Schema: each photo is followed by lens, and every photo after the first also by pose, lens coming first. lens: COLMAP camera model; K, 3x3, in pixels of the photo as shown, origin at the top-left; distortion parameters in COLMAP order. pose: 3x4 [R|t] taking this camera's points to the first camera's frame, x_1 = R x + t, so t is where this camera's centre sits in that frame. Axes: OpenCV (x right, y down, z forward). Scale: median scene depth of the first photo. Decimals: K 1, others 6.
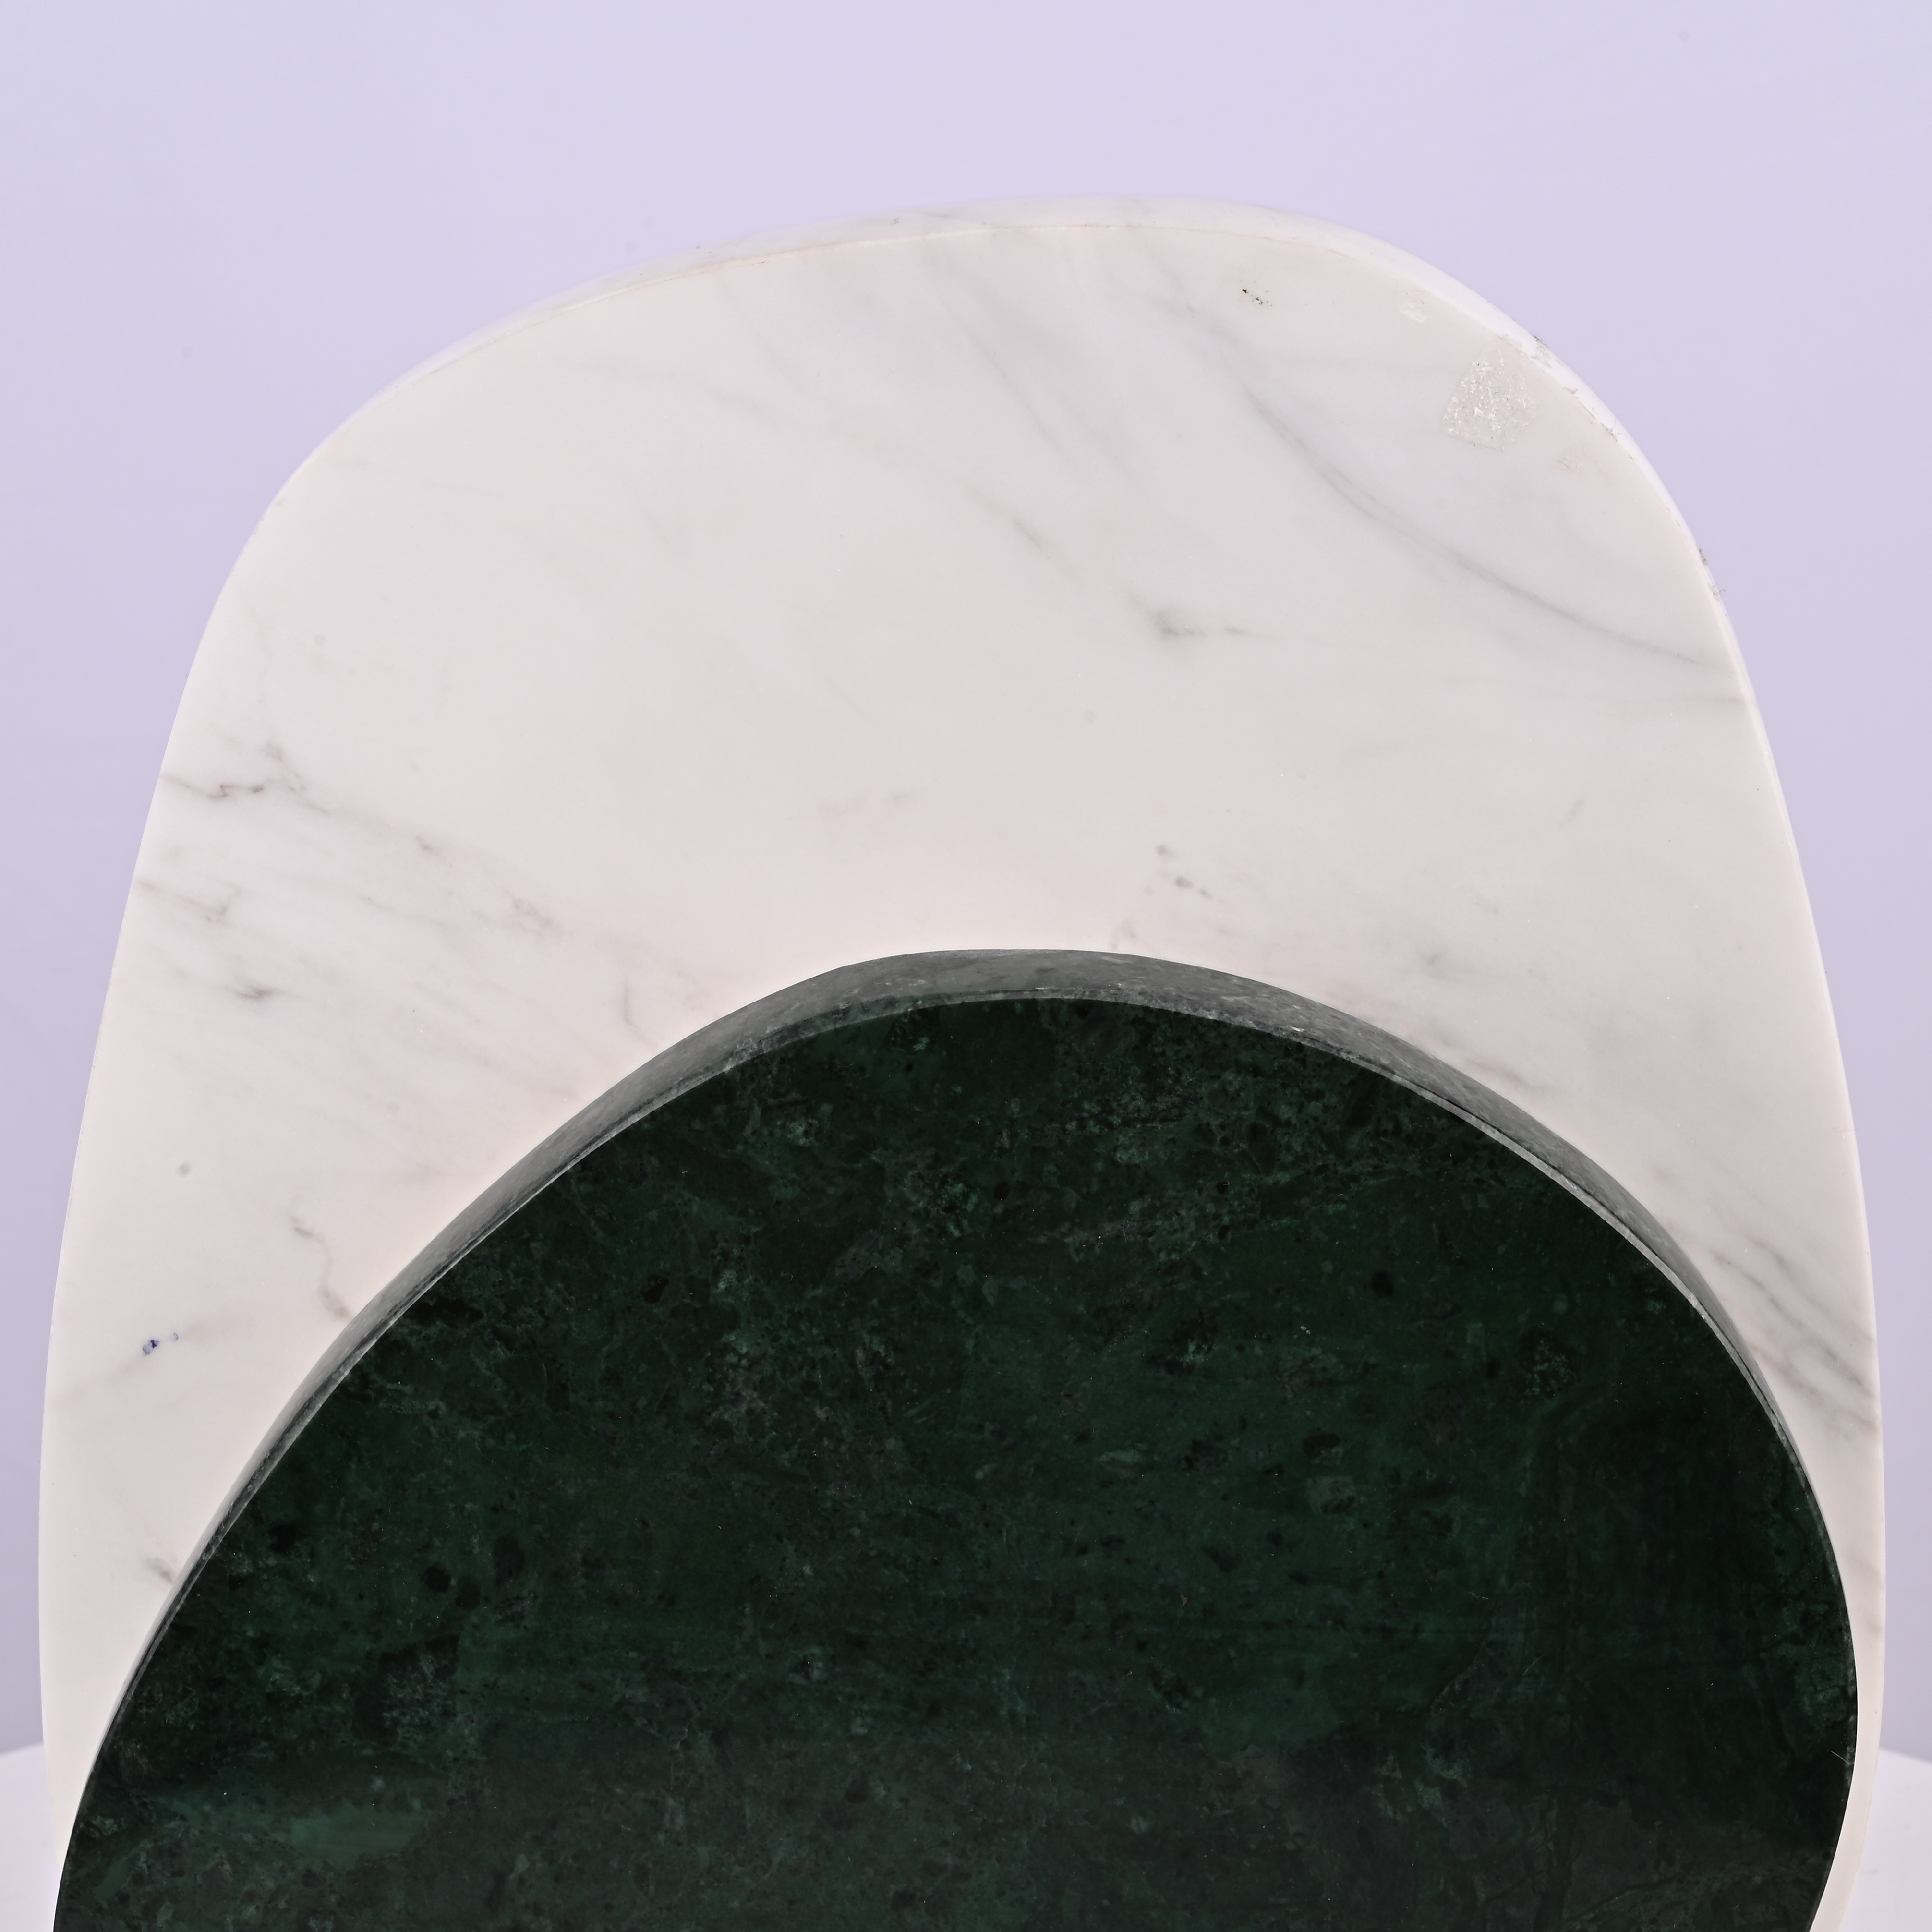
lens RADIAL K [[5507.7, 0, 896.9], [0, 5507.7, 1002.6], [0, 0, 1]] dist [0.007028, -0.089211]
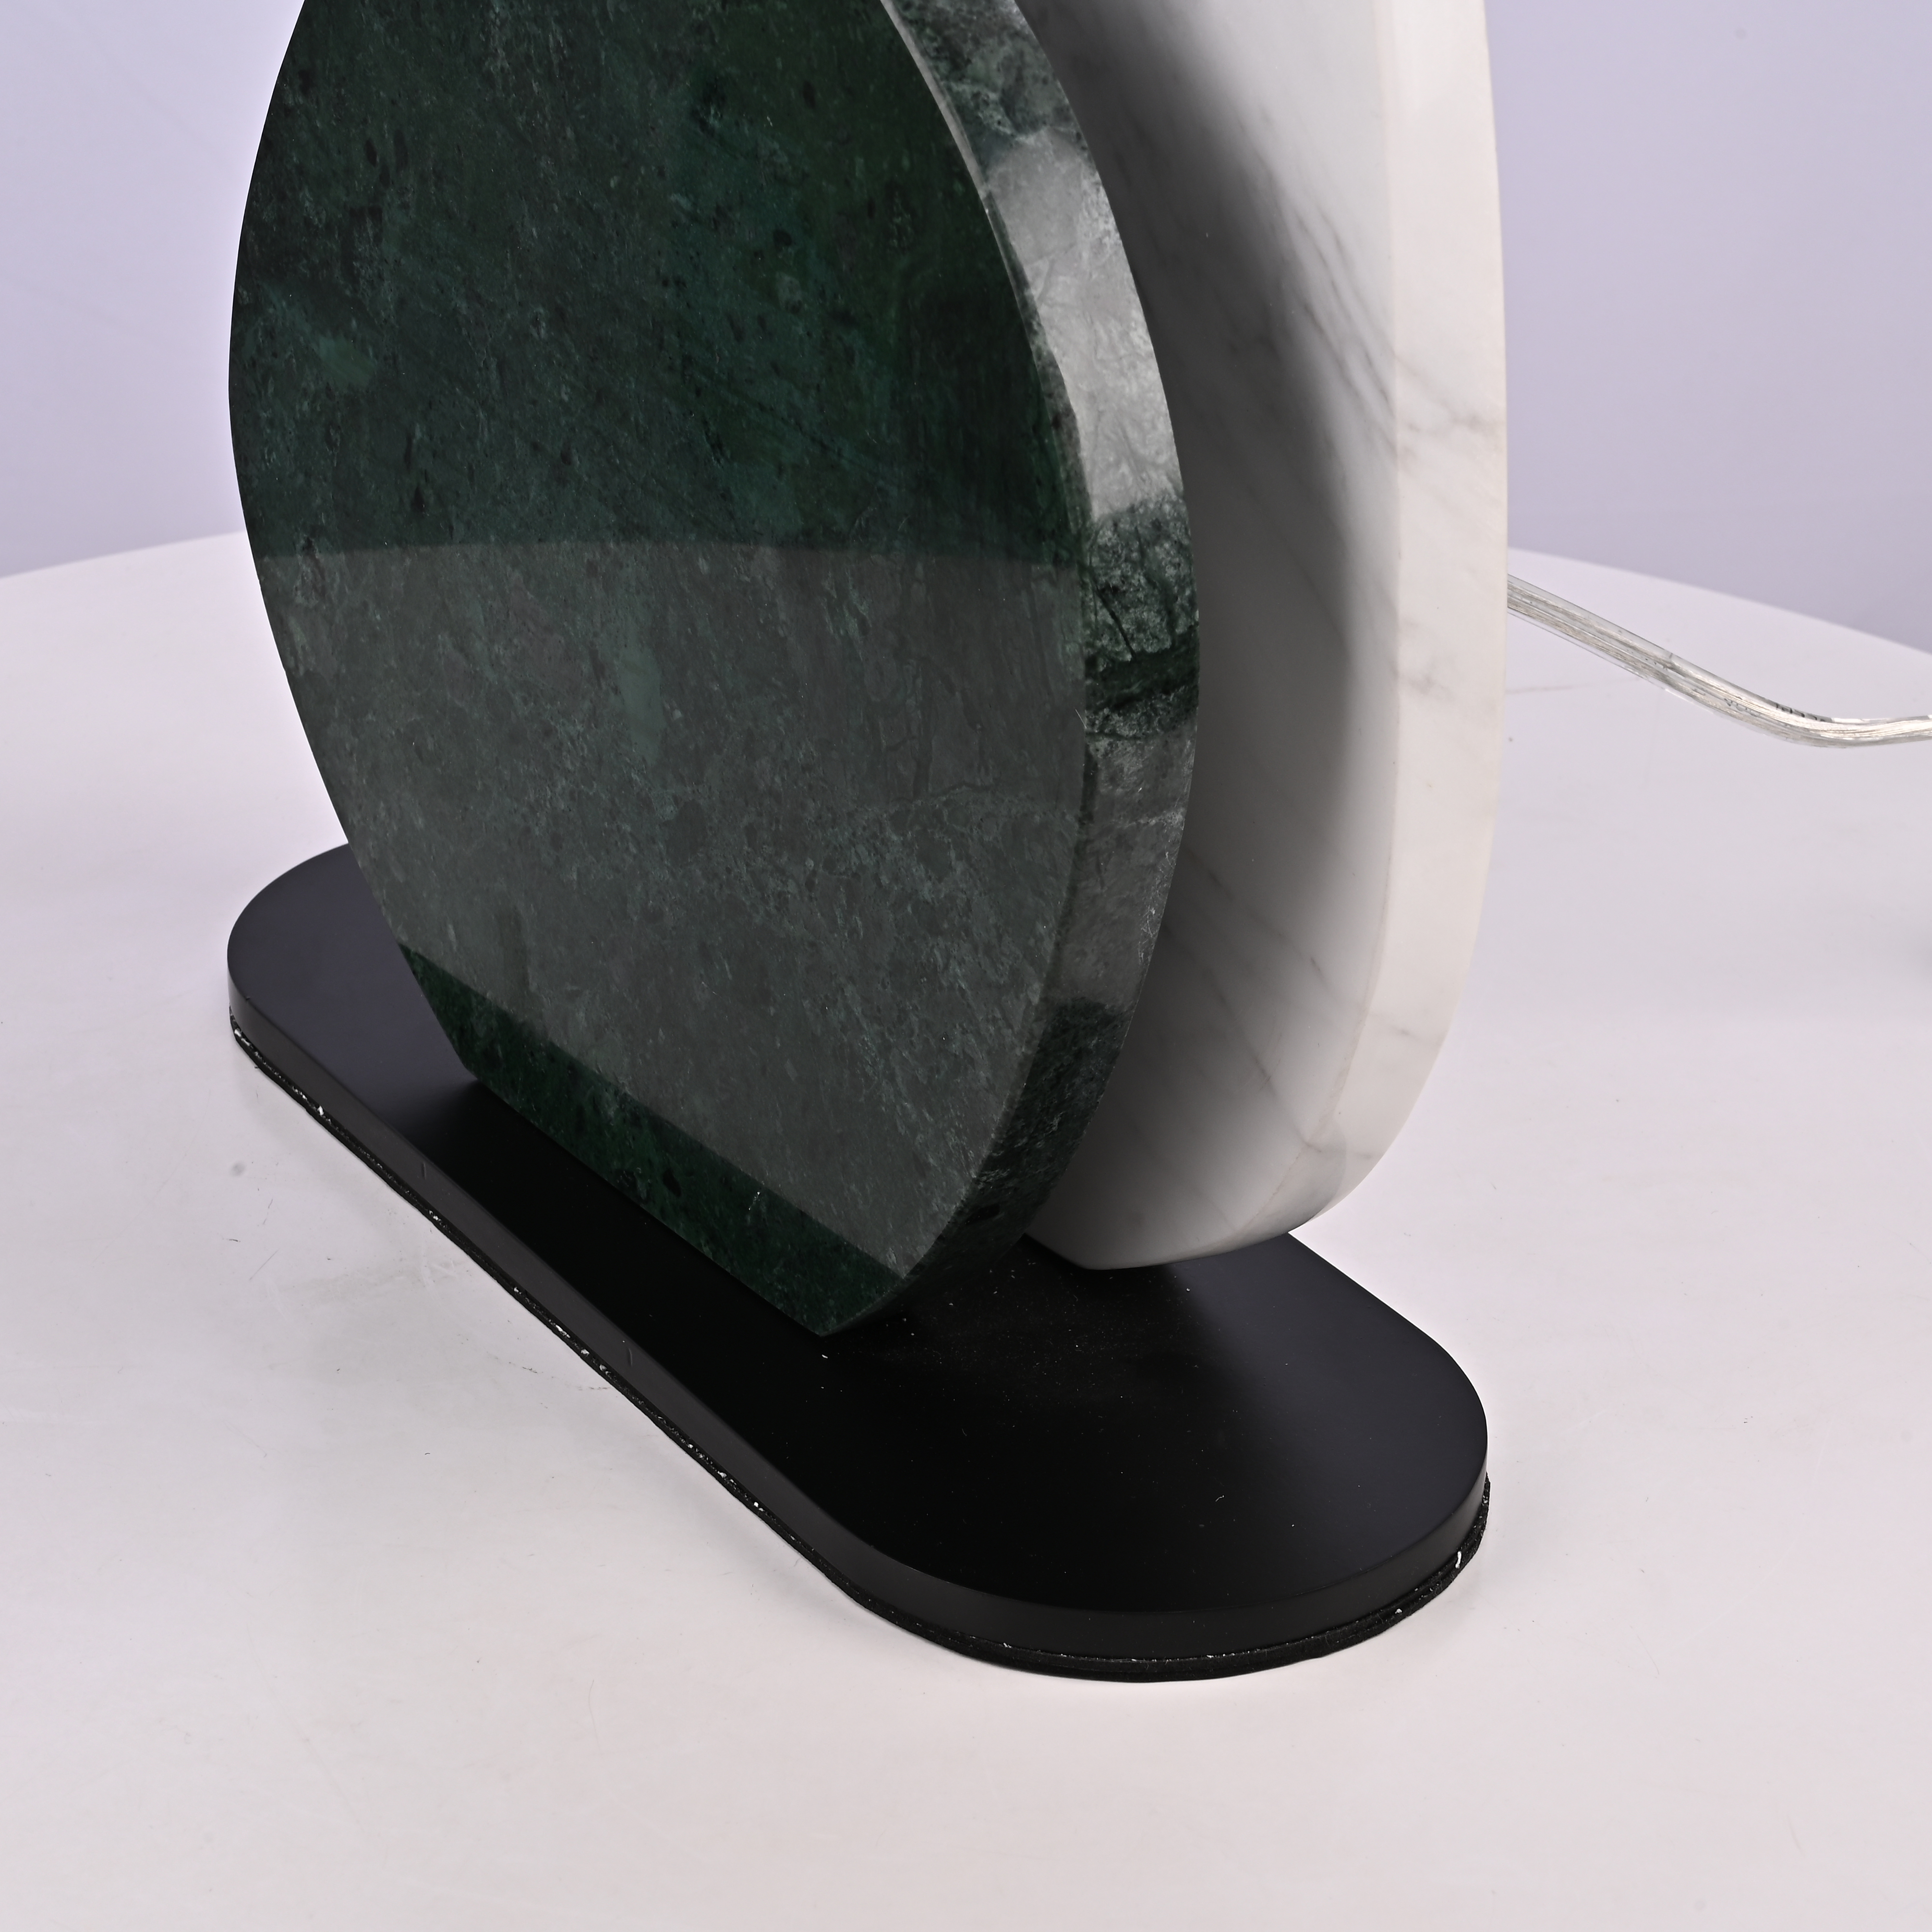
lens RADIAL K [[5817.8, 0, 1059.3], [0, 5817.8, 969.4], [0, 0, 1]] dist [0.015577, -0.330144]
pose [[0.582912, 0.364994, -0.725943, 0.943647], [-0.260914, 0.930196, 0.258184, -0.087455], [0.769505, 0.038911, 0.637454, 0.346878]]
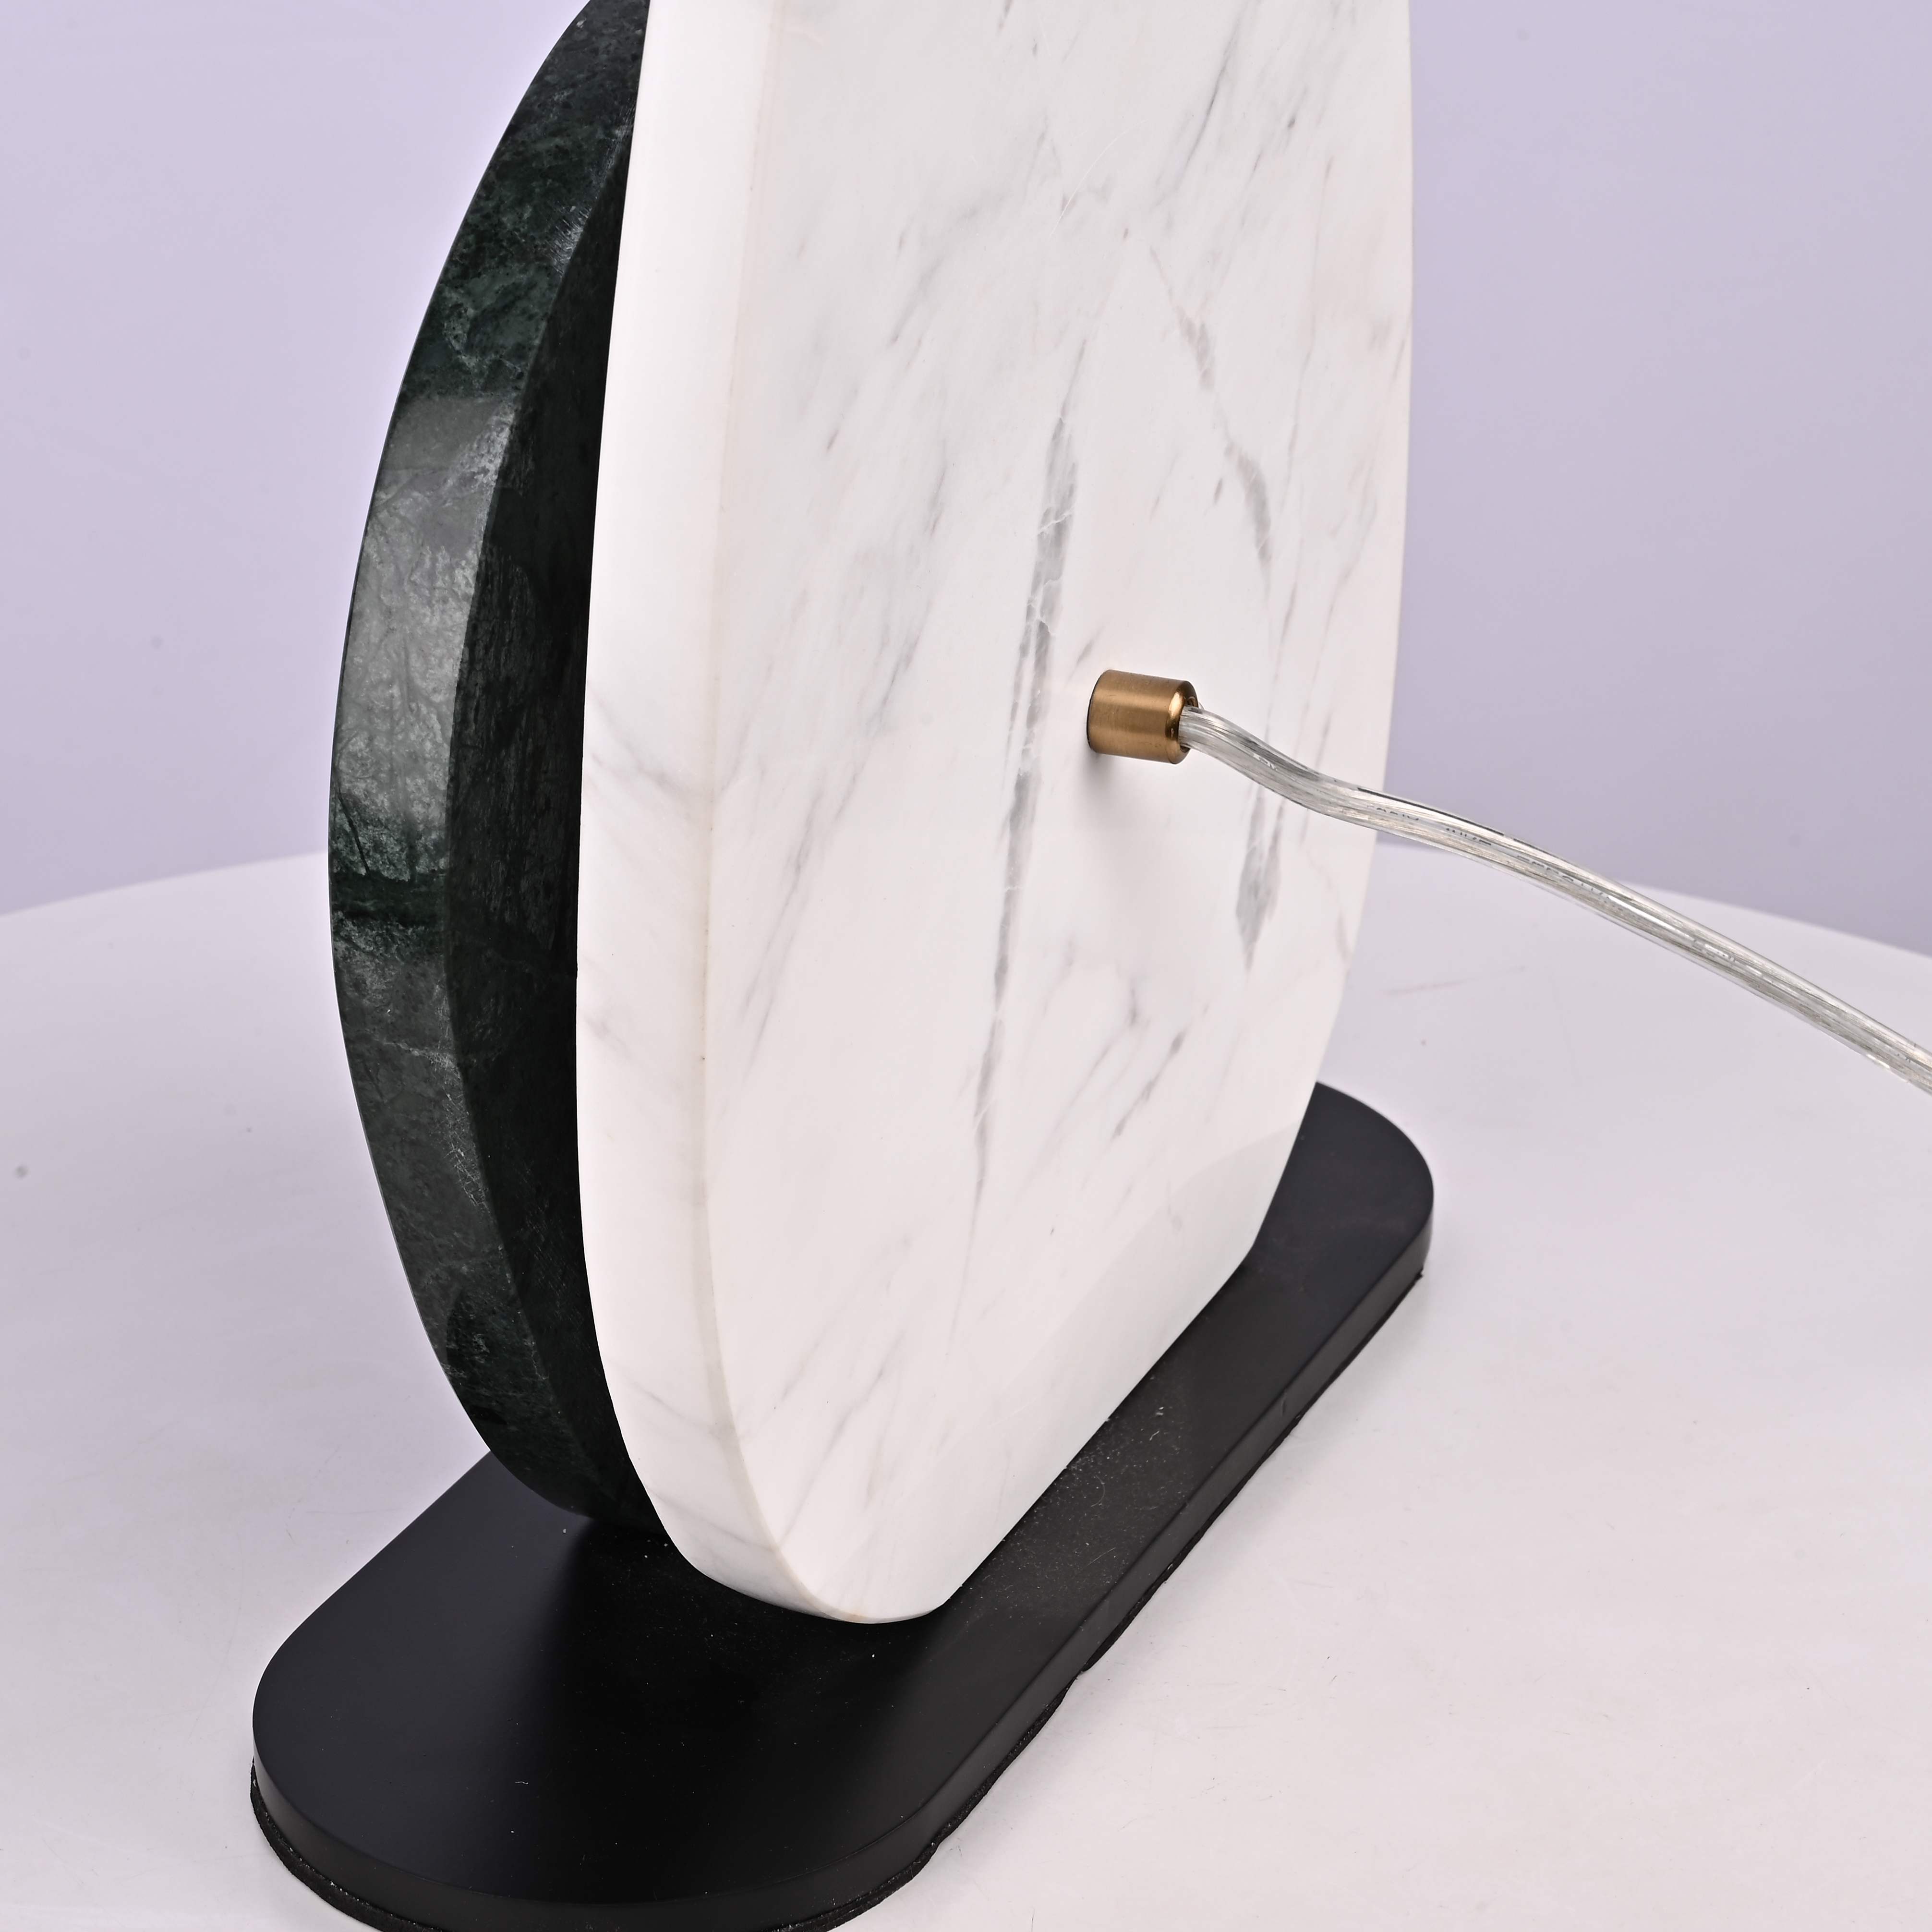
lens RADIAL K [[5817.8, 0, 1059.3], [0, 5817.8, 969.4], [0, 0, 1]] dist [0.015577, -0.330144]
pose [[-0.353931, 0.379062, -0.855012, 1.031874], [-0.314765, 0.812580, 0.490547, -0.411669], [0.880713, 0.442748, -0.168281, 1.309856]]
